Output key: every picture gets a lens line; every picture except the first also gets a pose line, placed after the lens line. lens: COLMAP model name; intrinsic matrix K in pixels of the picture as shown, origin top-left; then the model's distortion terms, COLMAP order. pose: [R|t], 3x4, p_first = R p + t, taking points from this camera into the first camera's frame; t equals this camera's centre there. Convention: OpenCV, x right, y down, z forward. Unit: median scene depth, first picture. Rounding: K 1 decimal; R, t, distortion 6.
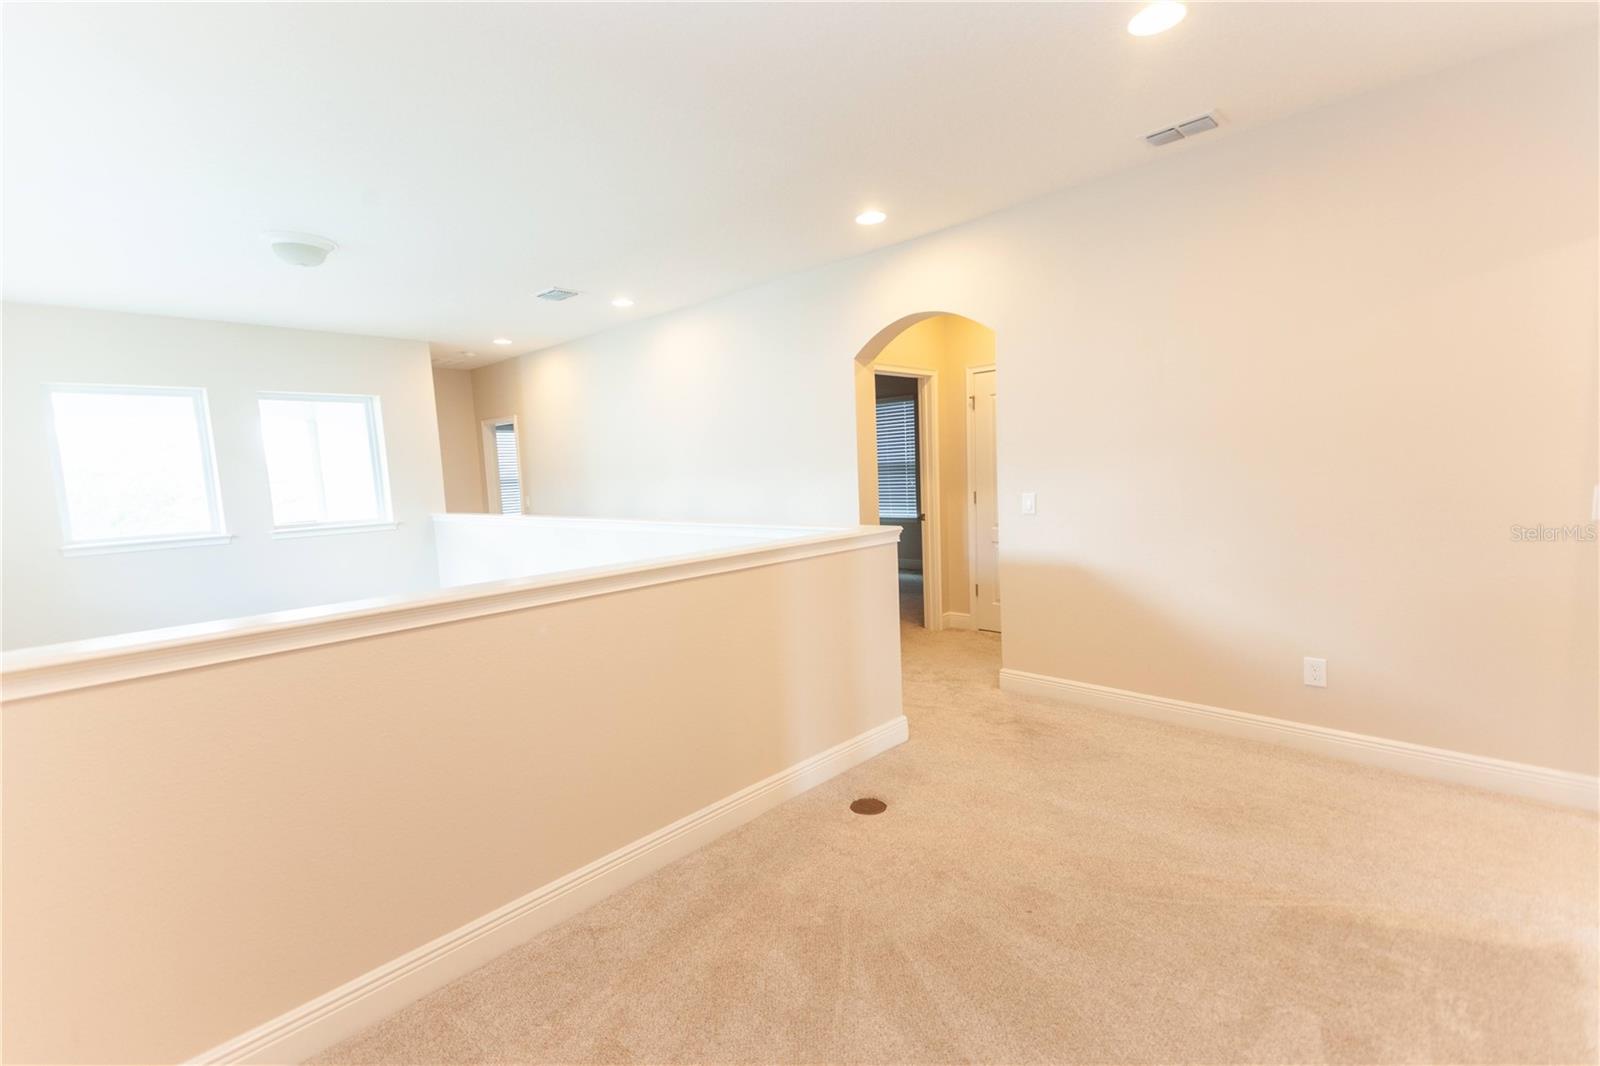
lens RADIAL K [[754.0, 0, 800.0], [0, 754.0, 533.0], [0, 0, 1]] dist [0.002187, 0.001288]
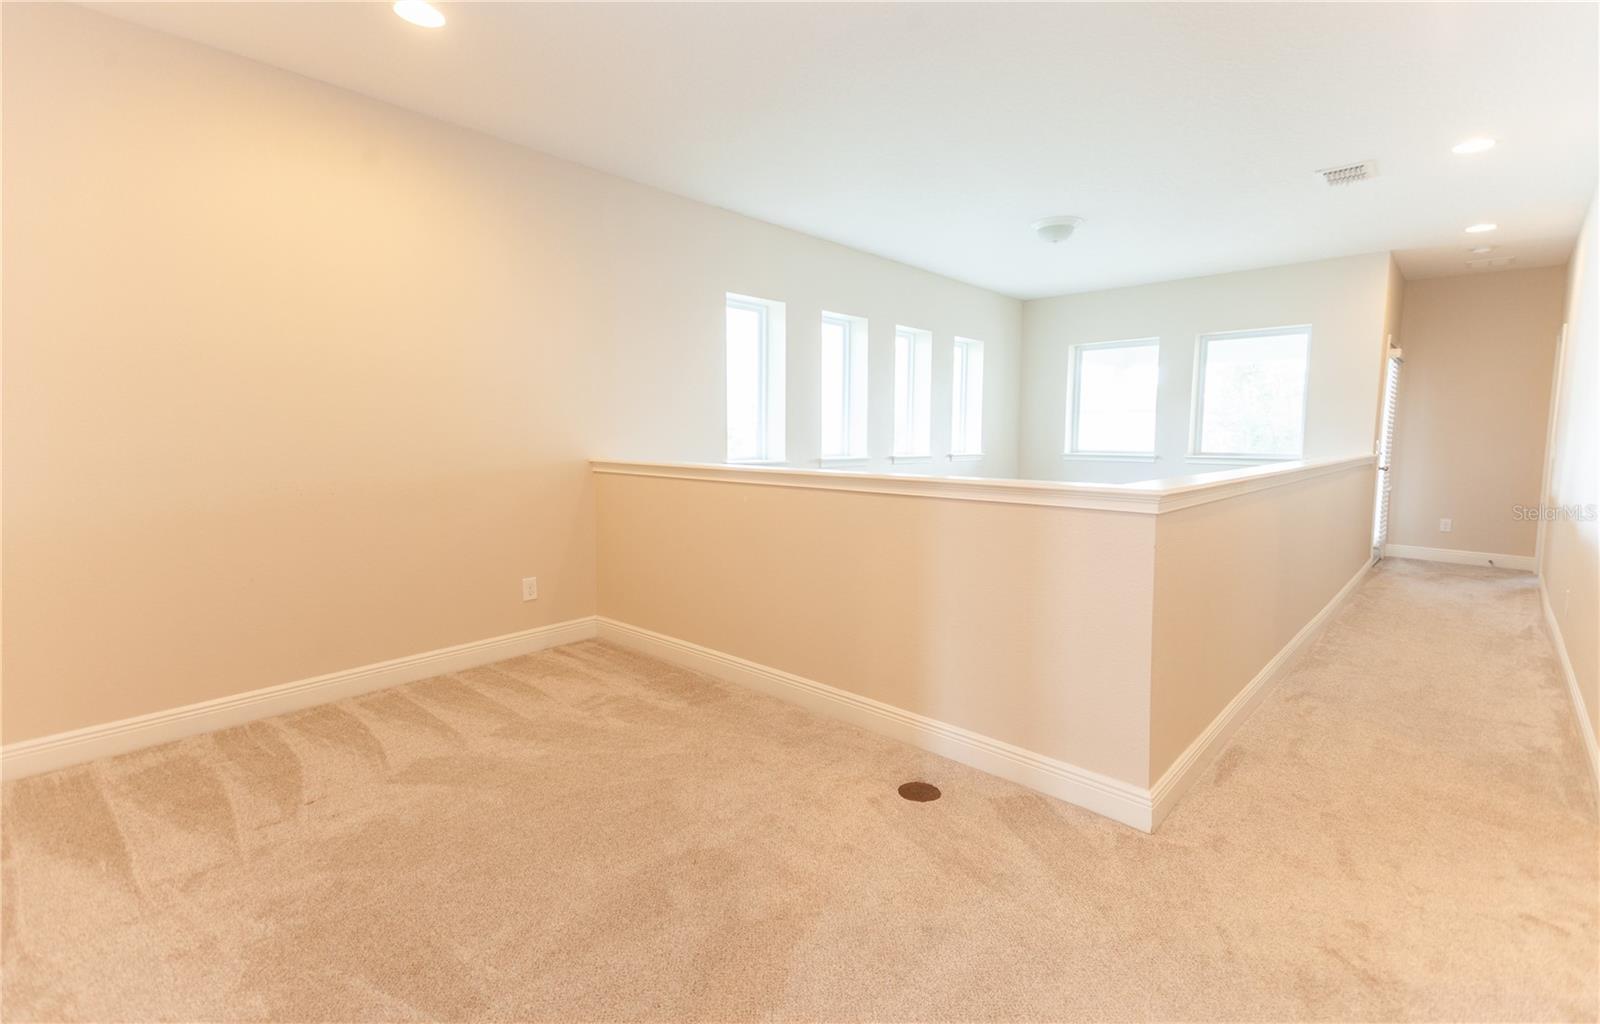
lens RADIAL K [[761.3, 0, 800.0], [0, 761.3, 512.0], [0, 0, 1]] dist [0.000584, -0.000143]
pose [[-0.051055, 0.143523, -0.988329, 0.747411], [-0.089438, 0.984986, 0.147658, -0.056666], [0.994683, 0.095933, -0.037452, 0.708276]]
